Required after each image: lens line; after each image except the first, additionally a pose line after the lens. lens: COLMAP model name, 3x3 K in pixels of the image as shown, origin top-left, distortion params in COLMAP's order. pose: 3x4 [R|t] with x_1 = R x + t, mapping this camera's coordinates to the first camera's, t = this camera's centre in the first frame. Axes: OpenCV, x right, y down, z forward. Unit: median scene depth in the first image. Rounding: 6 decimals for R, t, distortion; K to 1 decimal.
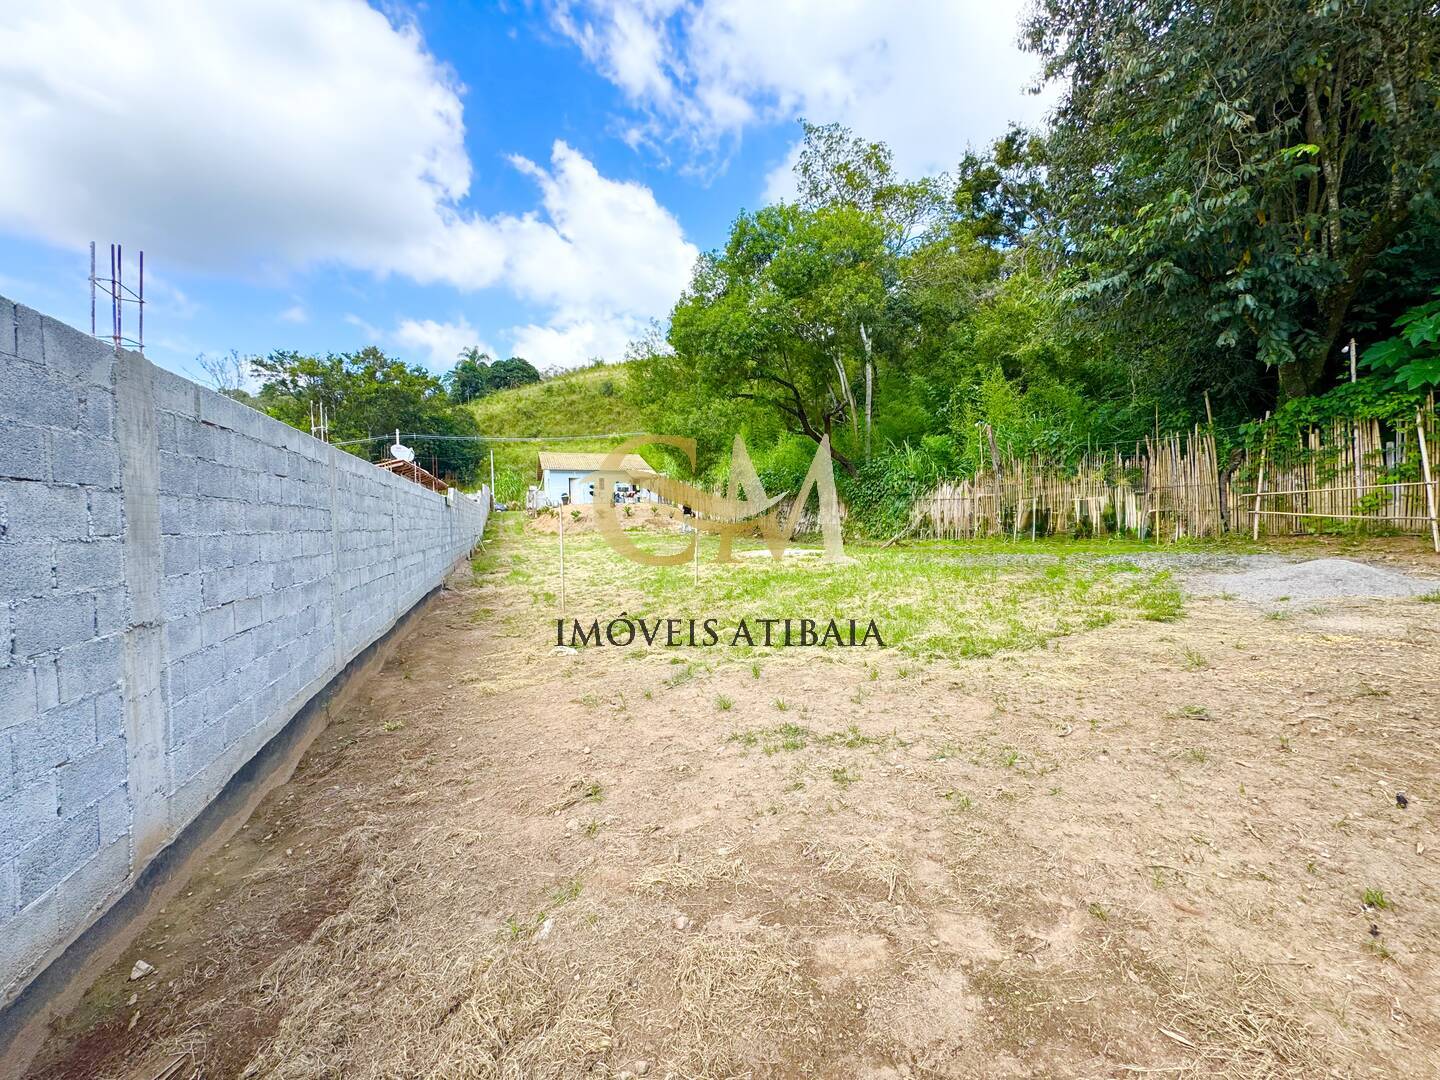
lens RADIAL K [[576.7, 0, 714.1], [0, 576.7, 533.1], [0, 0, 1]] dist [-0.000569, 0.000109]
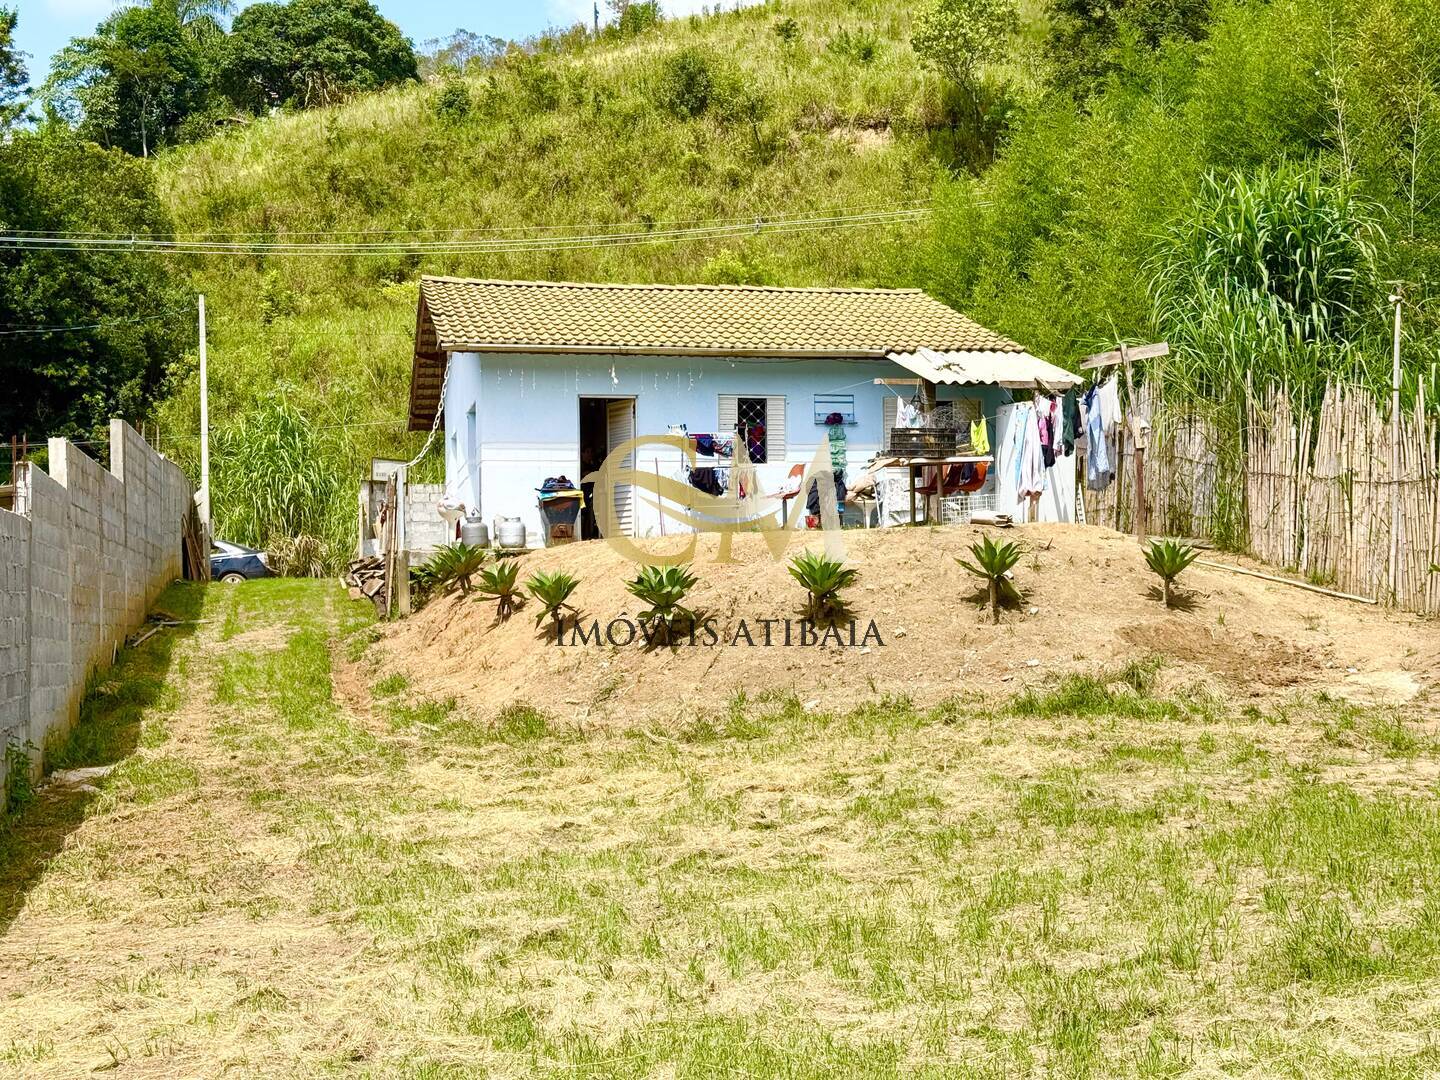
lens RADIAL K [[2014.9, 0, 720.7], [0, 2014.9, 541.3], [0, 0, 1]] dist [0.028626, 0.000000]
pose [[0.990519, -0.002802, -0.137350, -0.058679], [-0.005558, 0.998156, -0.060452, -0.005485], [0.137266, 0.060642, 0.988676, 0.184083]]
